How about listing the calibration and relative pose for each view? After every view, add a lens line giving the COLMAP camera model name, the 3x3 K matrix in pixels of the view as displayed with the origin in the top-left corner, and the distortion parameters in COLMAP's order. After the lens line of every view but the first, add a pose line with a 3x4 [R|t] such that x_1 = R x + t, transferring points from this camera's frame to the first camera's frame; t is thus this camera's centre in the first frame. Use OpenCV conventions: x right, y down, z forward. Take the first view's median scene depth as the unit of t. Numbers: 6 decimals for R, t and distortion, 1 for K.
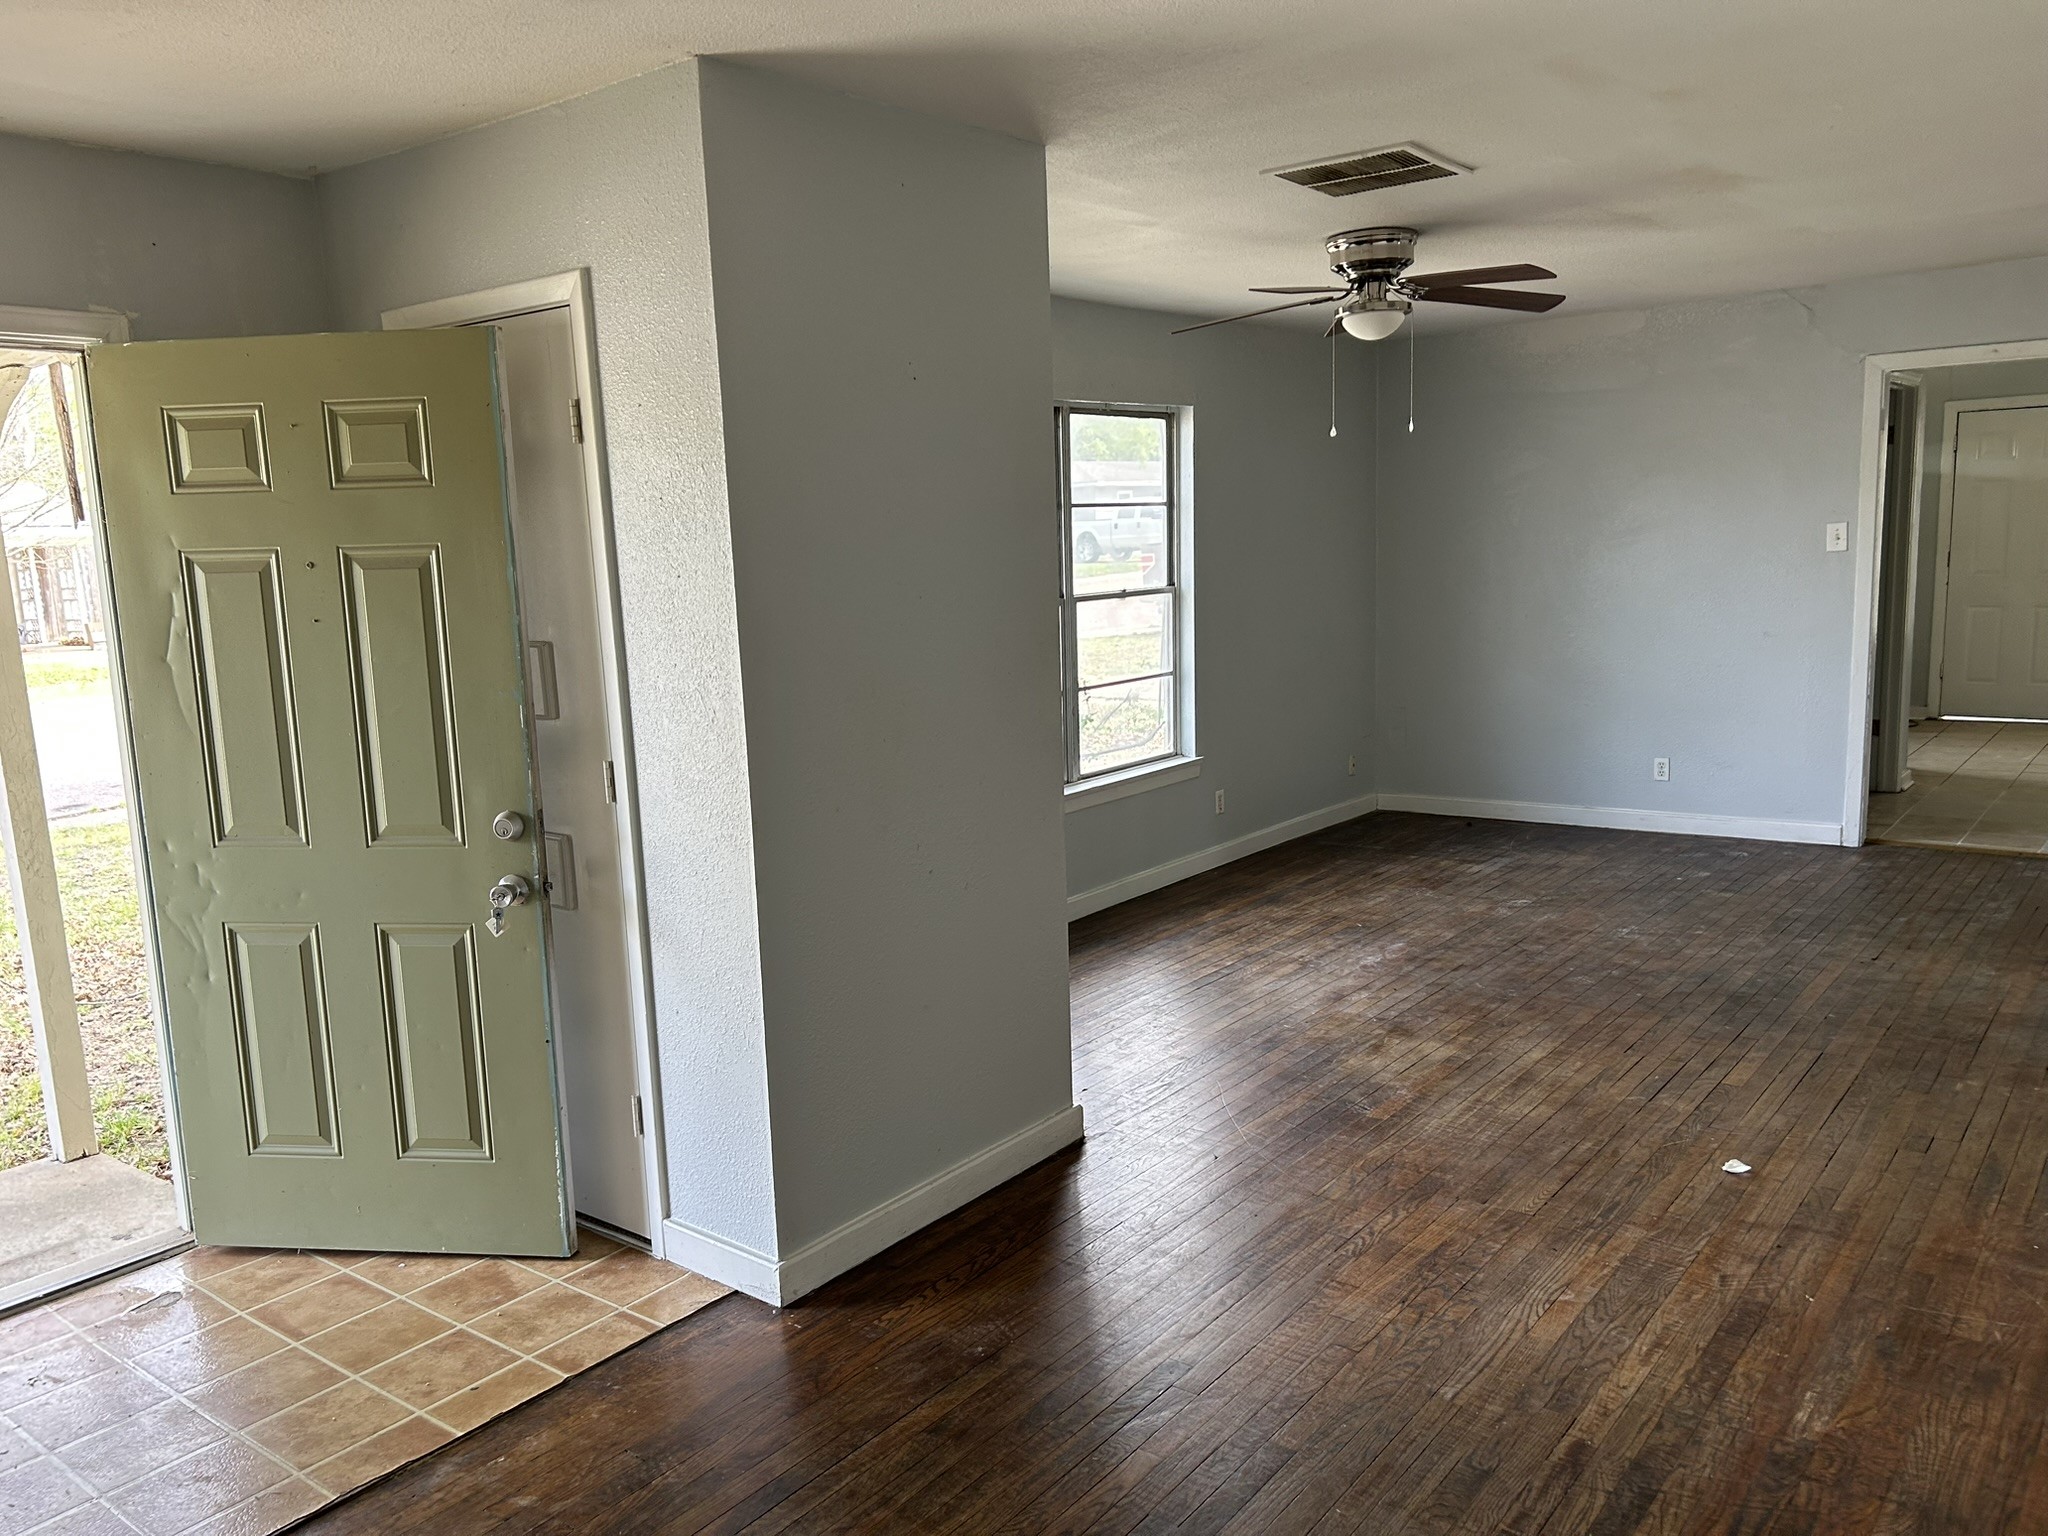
lens RADIAL K [[1562.6, 0, 1024.0], [0, 1562.6, 768.0], [0, 0, 1]] dist [0.056260, 0.002600]
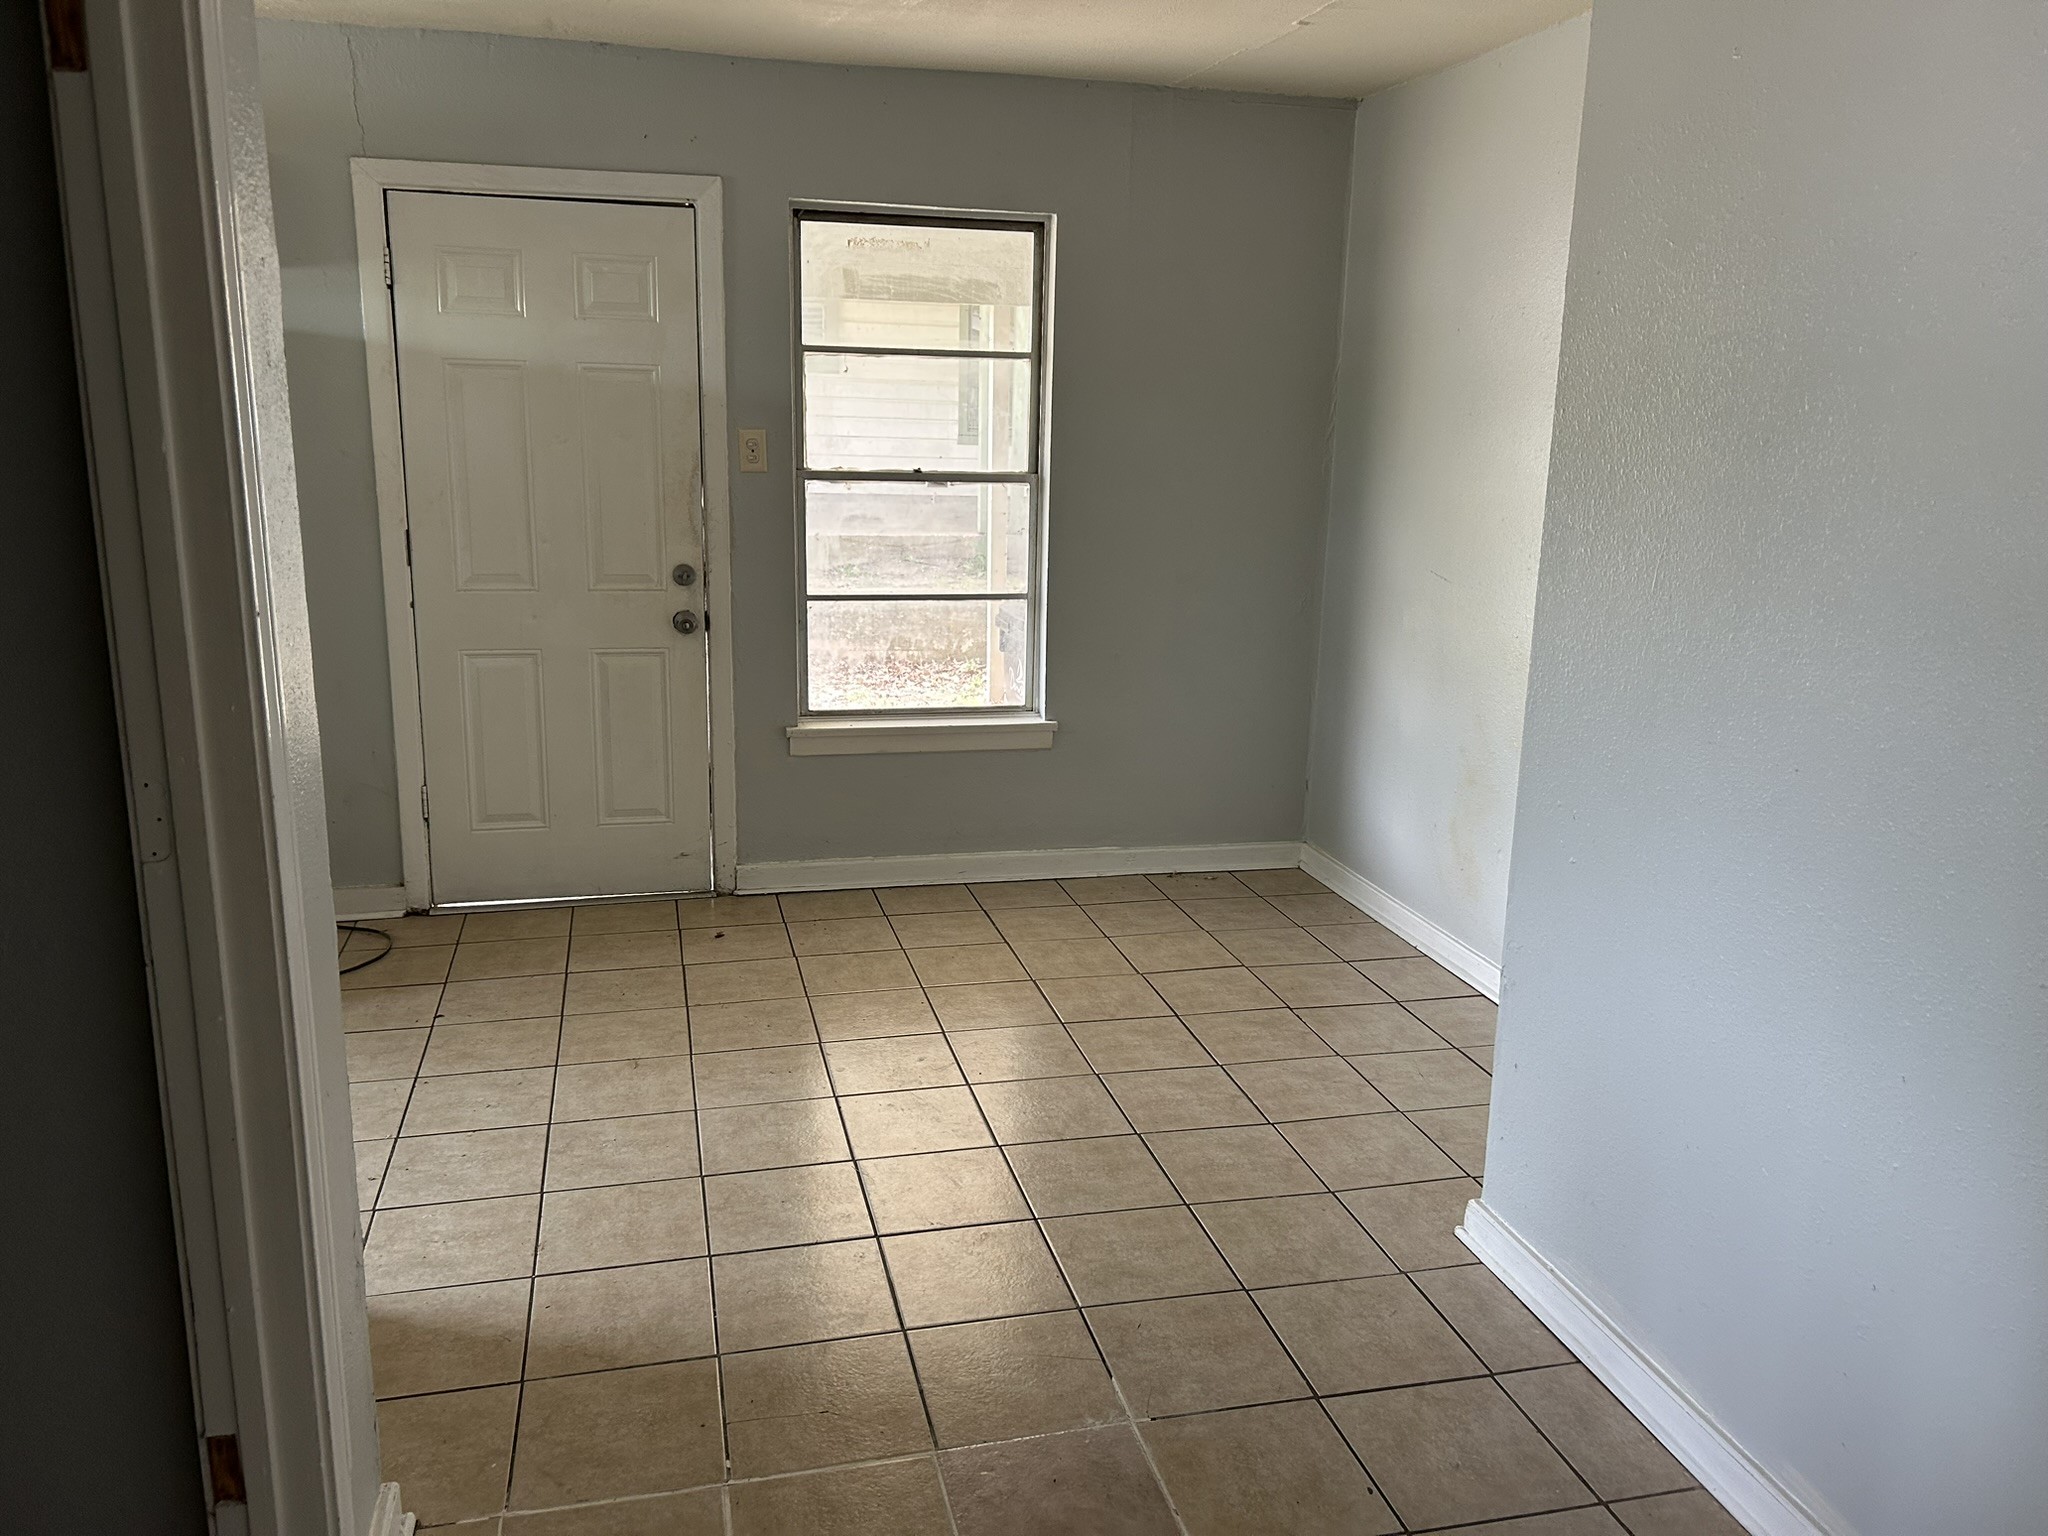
lens RADIAL K [[1562.6, 0, 1024.0], [0, 1562.6, 768.0], [0, 0, 1]] dist [0.056260, 0.002600]
pose [[0.780187, 0.208342, -0.589833, 0.561437], [-0.149962, 0.977704, 0.146988, -0.093889], [0.607306, -0.026226, 0.794035, 0.450504]]
